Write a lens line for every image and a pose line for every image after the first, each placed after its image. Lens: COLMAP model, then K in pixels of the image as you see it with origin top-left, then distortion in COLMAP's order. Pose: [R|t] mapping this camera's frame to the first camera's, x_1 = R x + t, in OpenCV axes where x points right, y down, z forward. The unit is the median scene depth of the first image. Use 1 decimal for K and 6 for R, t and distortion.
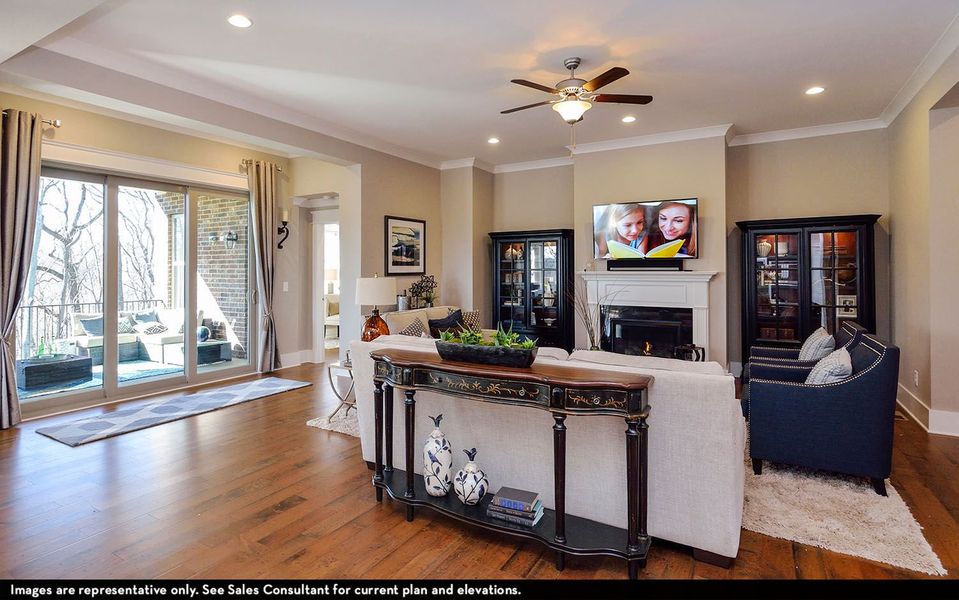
lens RADIAL K [[480.8, 0, 479.5], [0, 480.8, 300.0], [0, 0, 1]] dist [-0.000983, 0.000151]
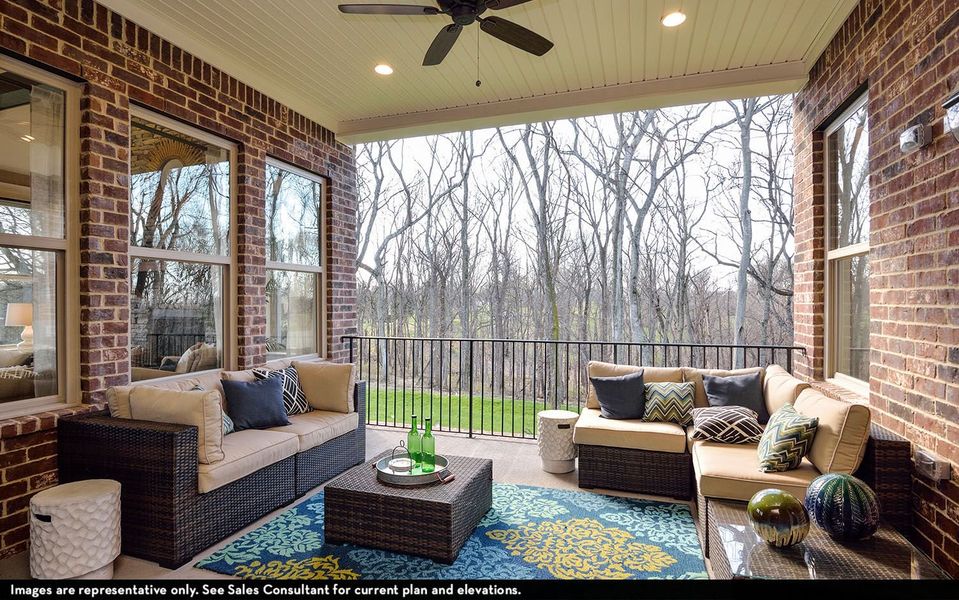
lens RADIAL K [[480.8, 0, 479.5], [0, 480.8, 300.0], [0, 0, 1]] dist [-0.000983, 0.000151]
pose [[0.207242, -0.001745, -0.978288, -0.347155], [-0.053942, 0.998457, -0.013208, -0.022129], [0.976801, 0.055508, 0.206828, 0.714028]]
